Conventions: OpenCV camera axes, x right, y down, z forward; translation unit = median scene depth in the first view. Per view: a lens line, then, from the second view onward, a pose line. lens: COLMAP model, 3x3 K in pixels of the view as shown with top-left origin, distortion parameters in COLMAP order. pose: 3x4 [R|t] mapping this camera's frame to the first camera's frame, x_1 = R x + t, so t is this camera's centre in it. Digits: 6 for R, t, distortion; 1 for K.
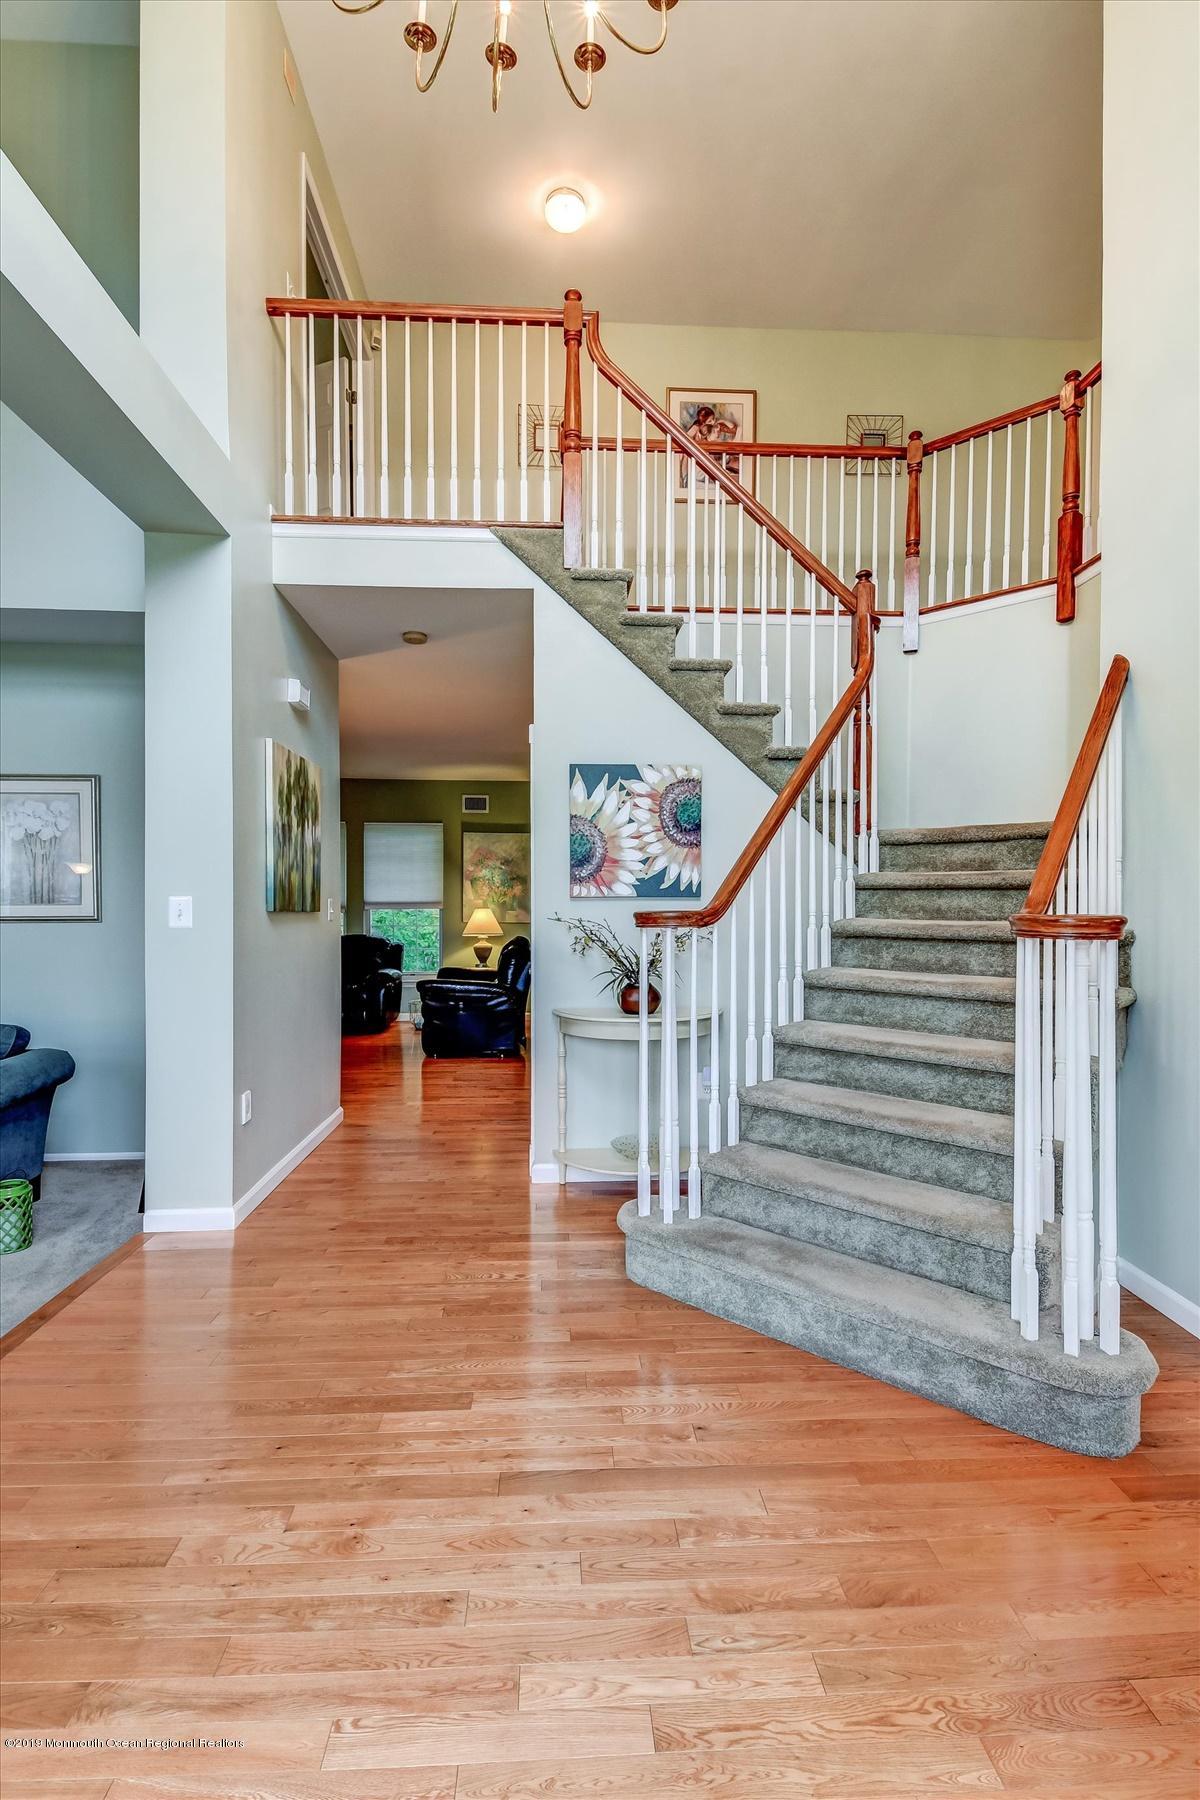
lens RADIAL K [[875.2, 0, 599.6], [0, 875.2, 908.1], [0, 0, 1]] dist [0.005363, -0.000935]
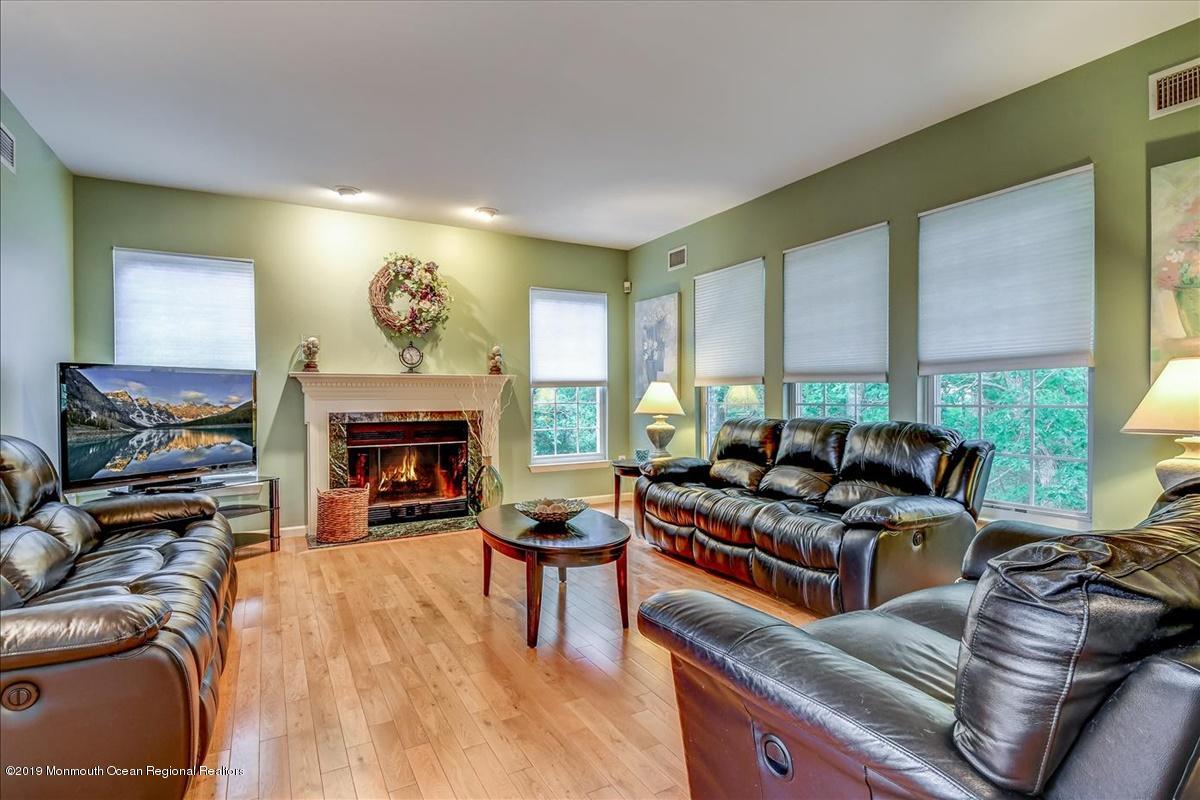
lens RADIAL K [[583.5, 0, 604.0], [0, 583.5, 402.8], [0, 0, 1]] dist [0.005363, -0.000935]
pose [[0.459026, 0.012137, -0.888340, -0.032772], [0.001366, 0.999896, 0.014367, 0.014592], [0.888422, -0.007809, 0.458961, 0.654835]]
